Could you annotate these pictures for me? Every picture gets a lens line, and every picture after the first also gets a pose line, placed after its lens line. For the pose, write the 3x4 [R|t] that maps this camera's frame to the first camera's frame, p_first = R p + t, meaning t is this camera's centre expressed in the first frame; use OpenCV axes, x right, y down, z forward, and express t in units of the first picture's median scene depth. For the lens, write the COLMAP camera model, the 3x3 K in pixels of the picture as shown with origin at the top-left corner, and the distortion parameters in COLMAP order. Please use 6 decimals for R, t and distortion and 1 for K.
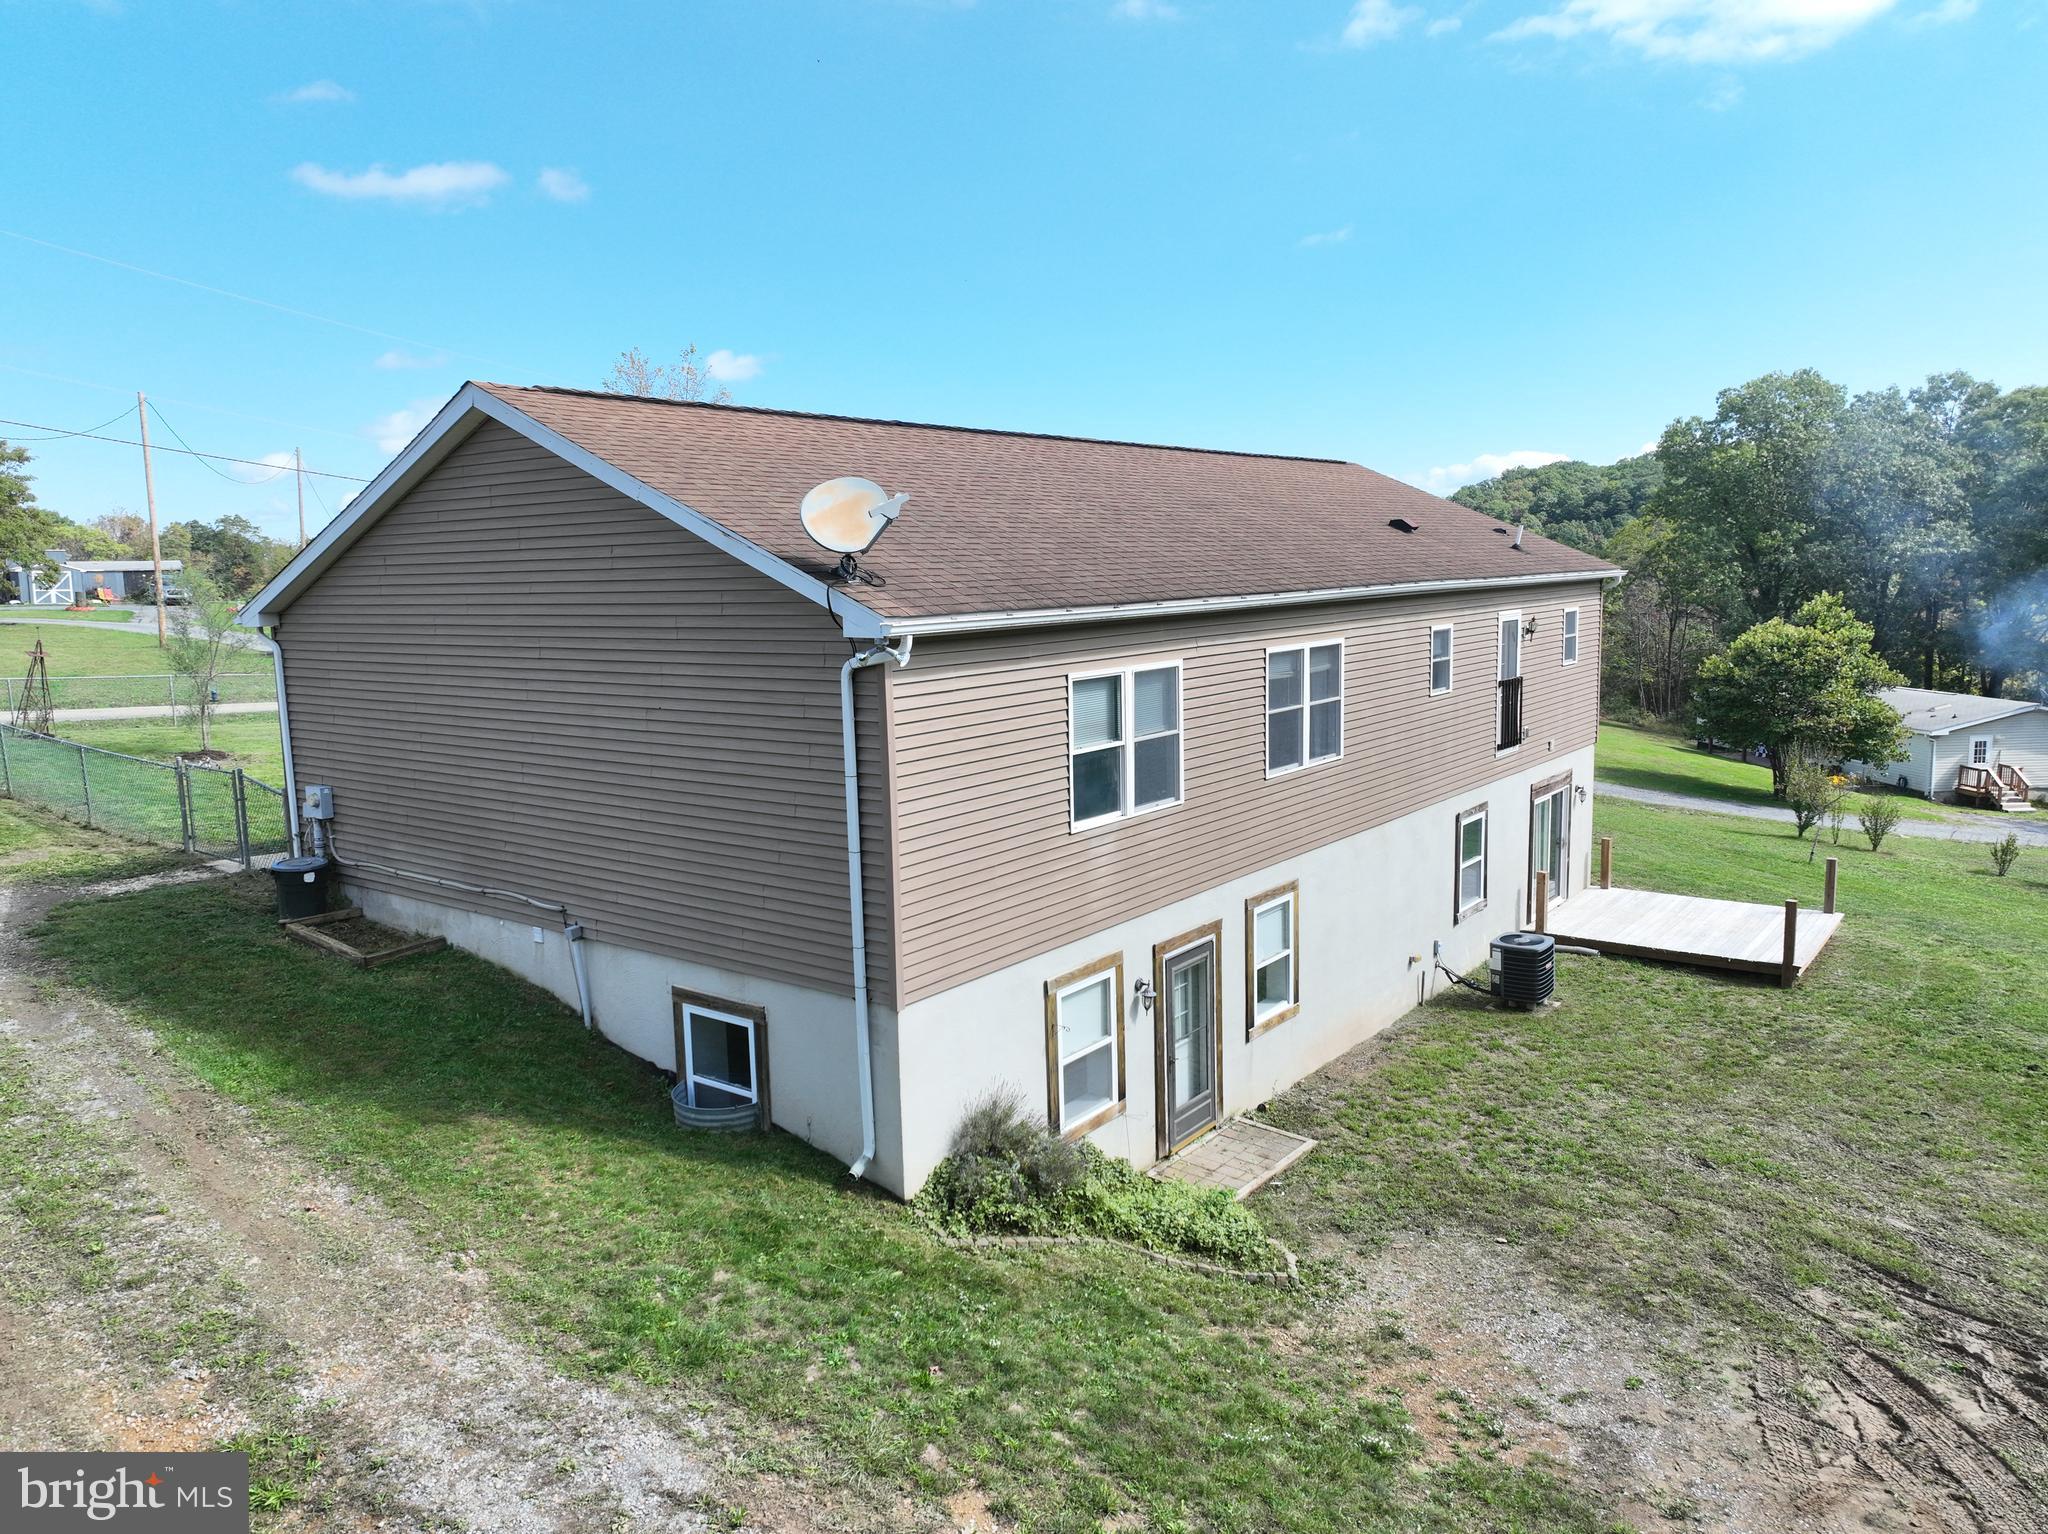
lens RADIAL K [[1445.8, 0, 1024.0], [0, 1445.8, 767.0], [0, 0, 1]] dist [-0.003626, 0.000677]
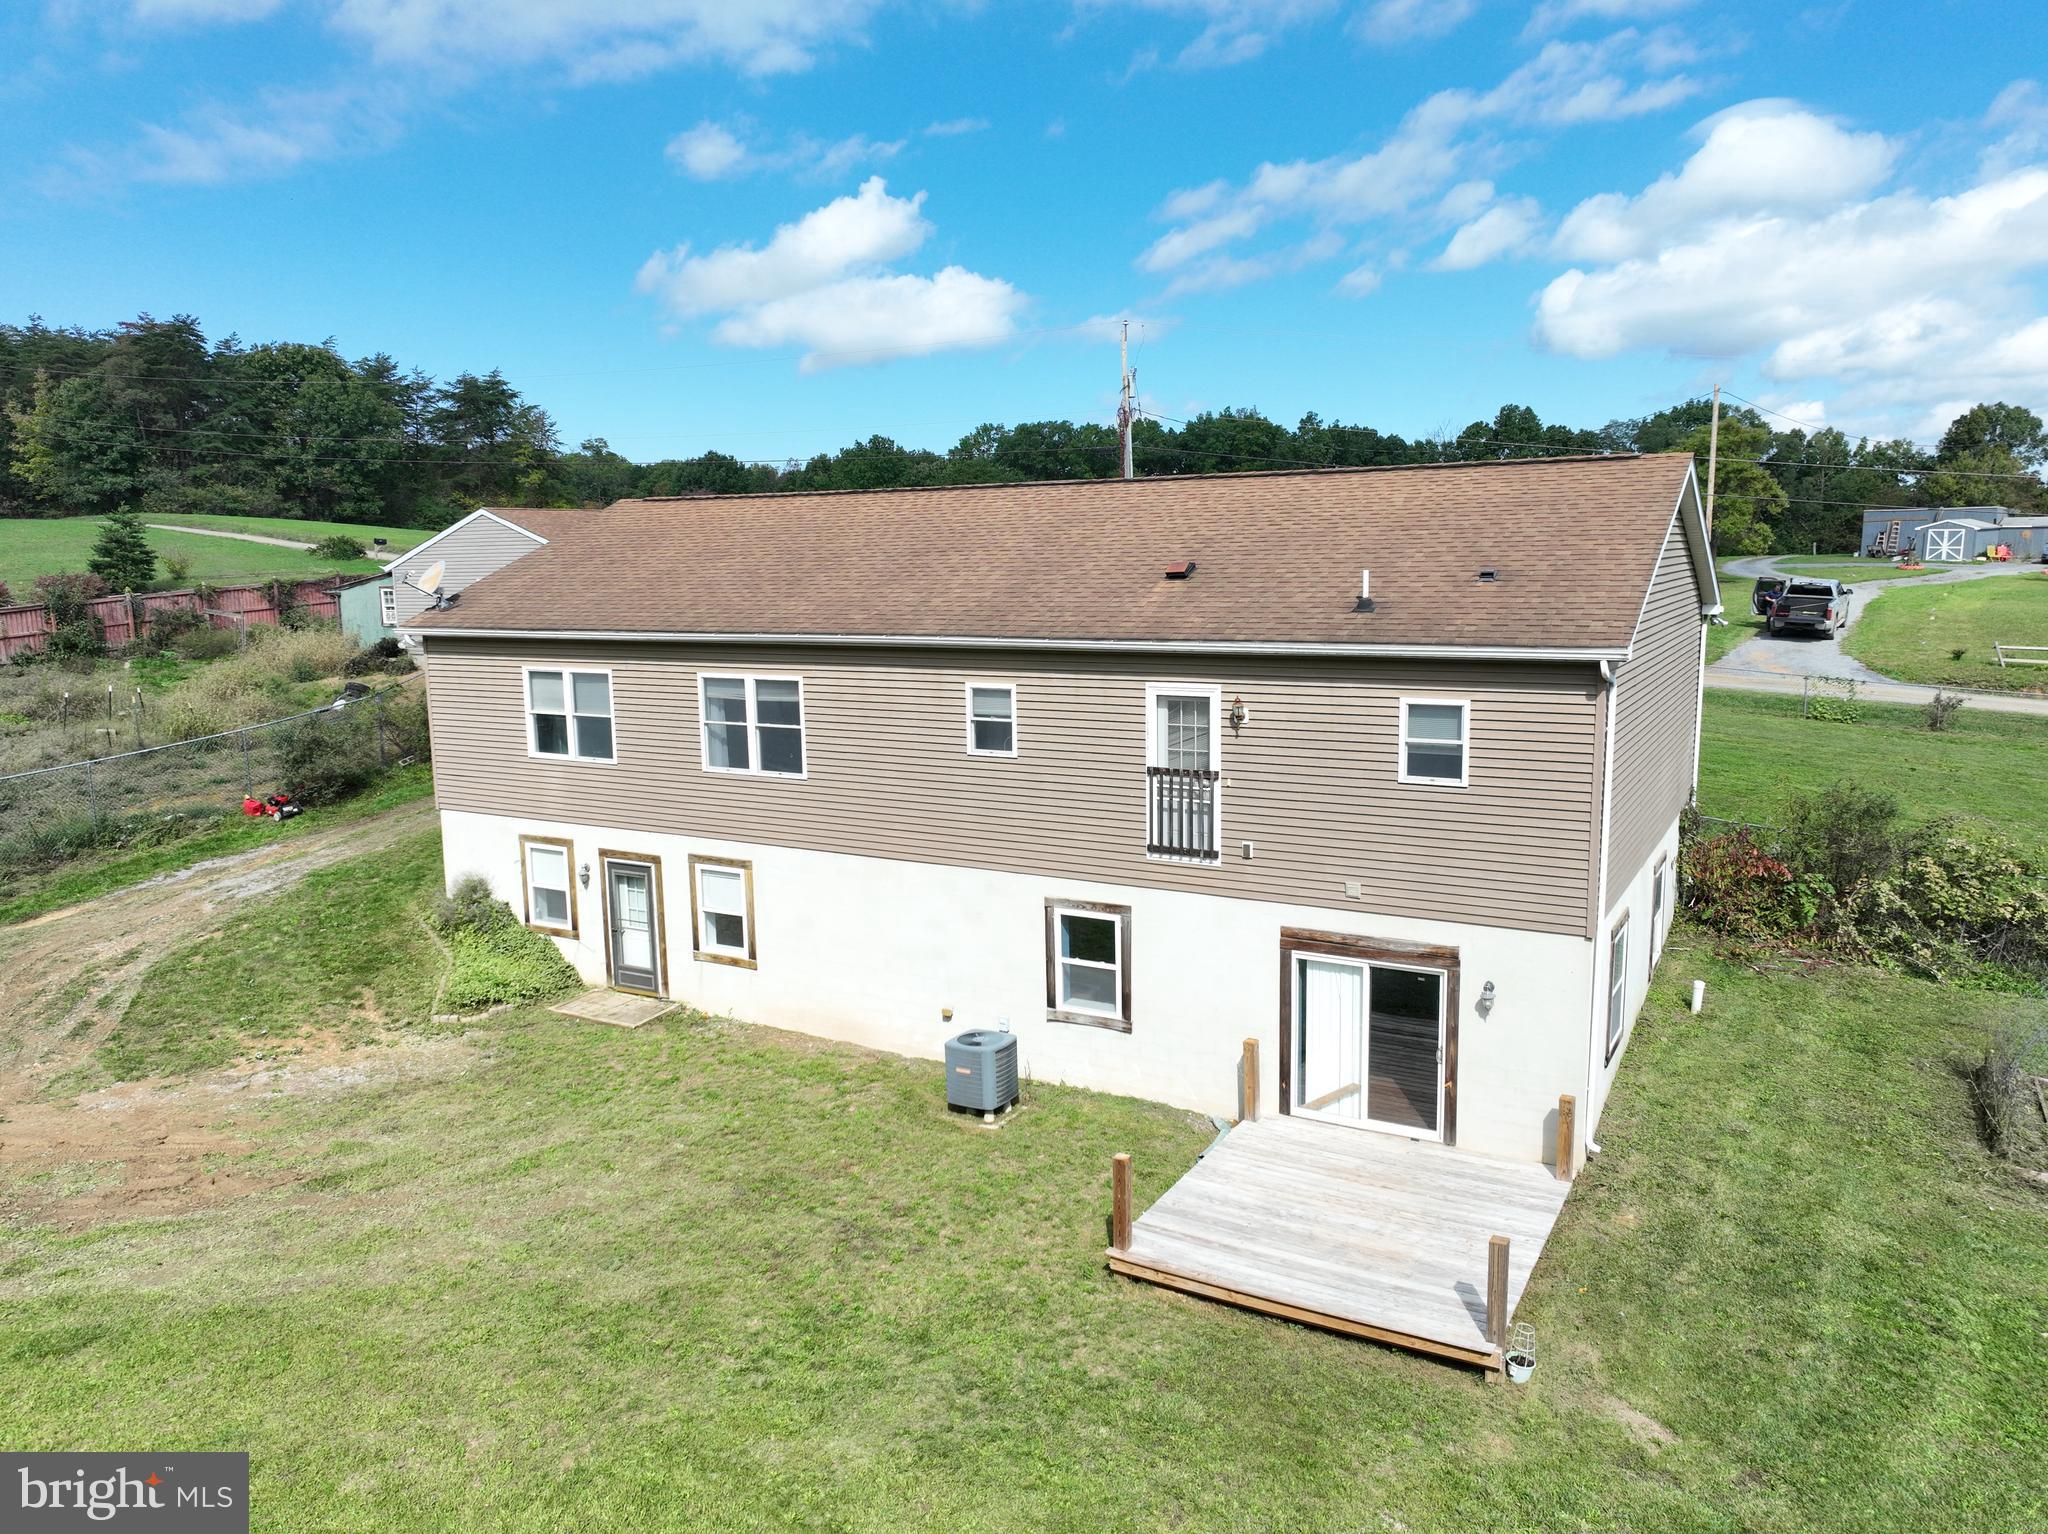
lens RADIAL K [[1437.0, 0, 1034.0], [0, 1437.0, 763.3], [0, 0, 1]] dist [0.002533, 0.010466]
pose [[0.131060, 0.169375, -0.976798, 1.553971], [-0.125727, 0.980181, 0.153093, -0.248524], [0.983370, 0.102745, 0.149758, 1.138999]]
